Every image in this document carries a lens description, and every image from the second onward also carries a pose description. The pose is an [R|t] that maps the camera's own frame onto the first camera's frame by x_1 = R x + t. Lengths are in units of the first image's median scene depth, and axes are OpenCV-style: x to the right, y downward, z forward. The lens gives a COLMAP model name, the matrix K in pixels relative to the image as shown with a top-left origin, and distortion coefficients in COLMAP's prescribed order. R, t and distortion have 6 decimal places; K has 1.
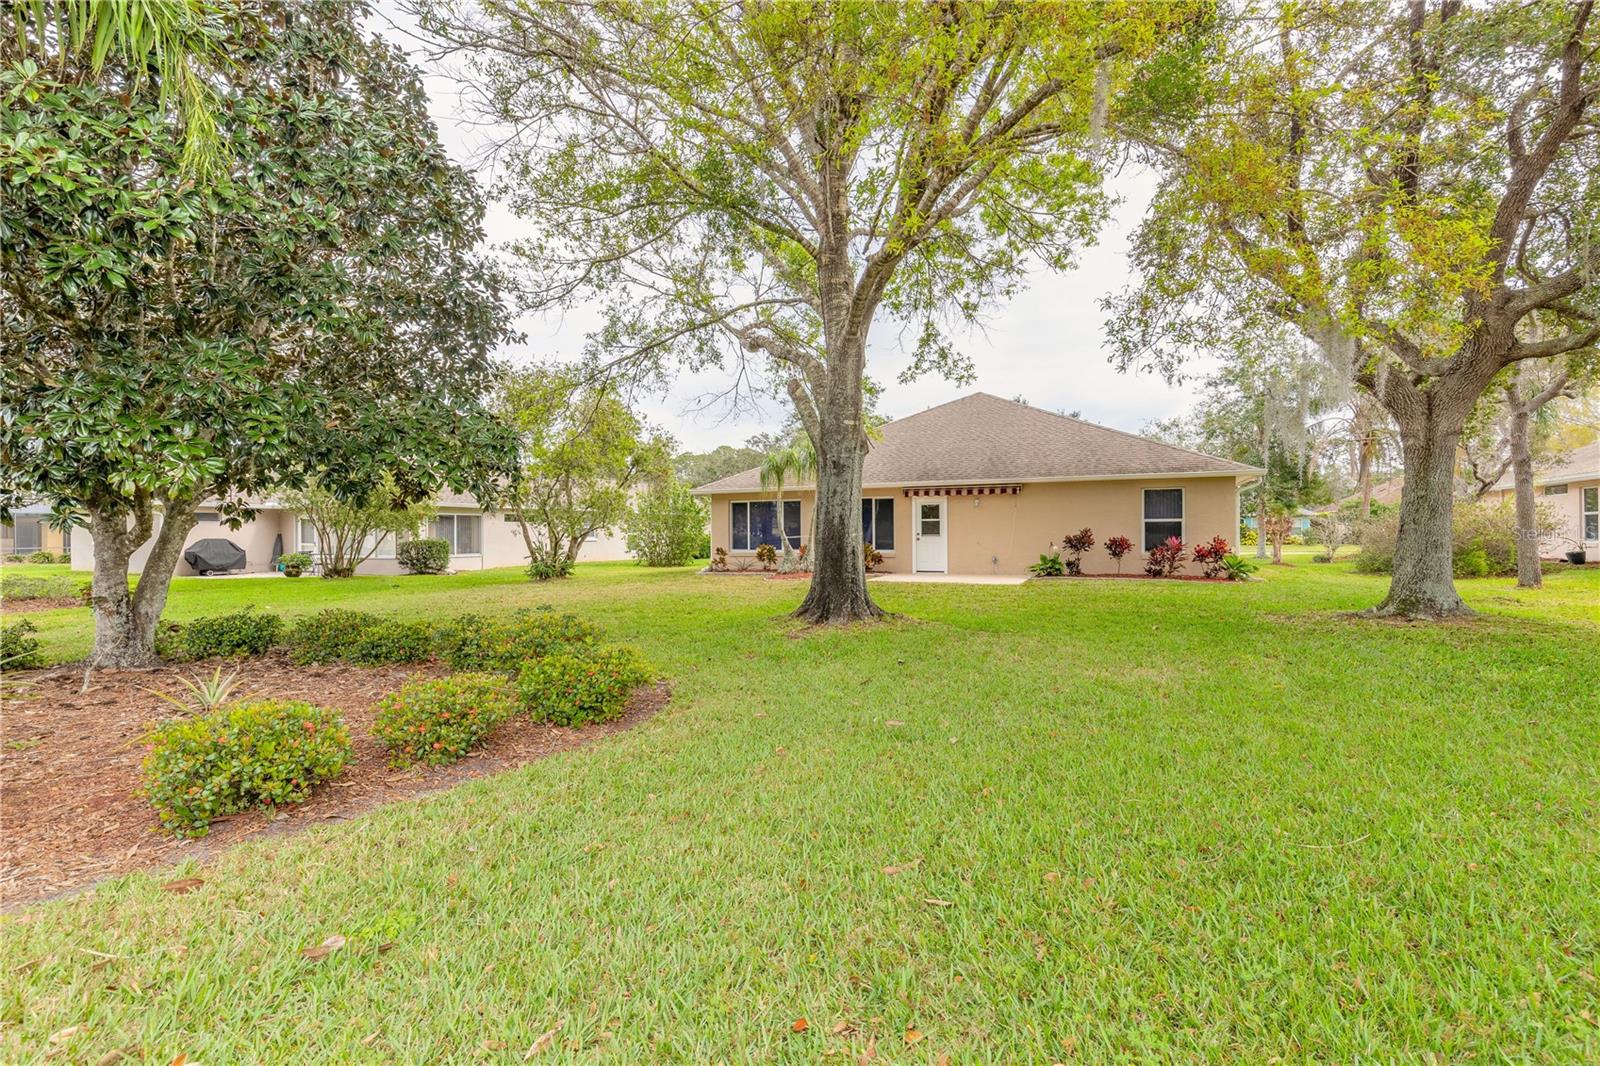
lens RADIAL K [[732.8, 0, 800.0], [0, 732.8, 533.0], [0, 0, 1]] dist [0.001791, 0.000247]
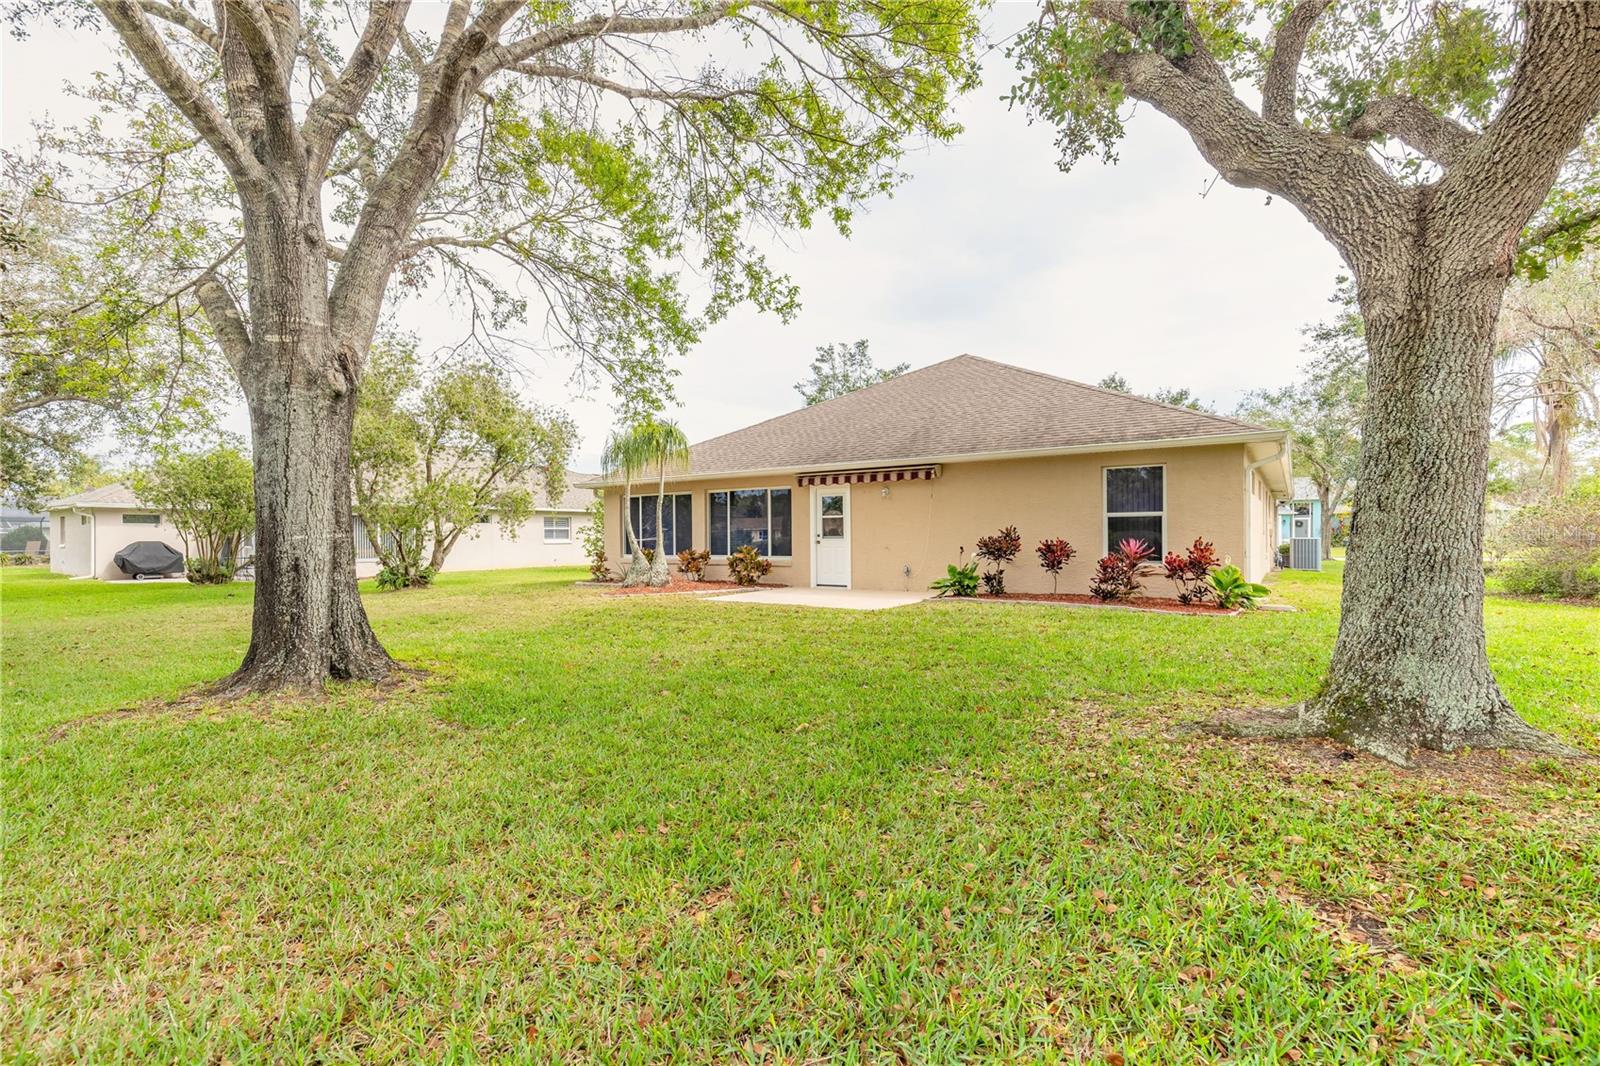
lens RADIAL K [[732.8, 0, 800.0], [0, 732.8, 533.0], [0, 0, 1]] dist [0.001791, 0.000247]
pose [[0.982498, -0.002001, -0.186265, 0.304105], [0.001648, 0.999997, -0.002051, 0.000452], [0.186268, 0.001708, 0.982497, 0.276454]]
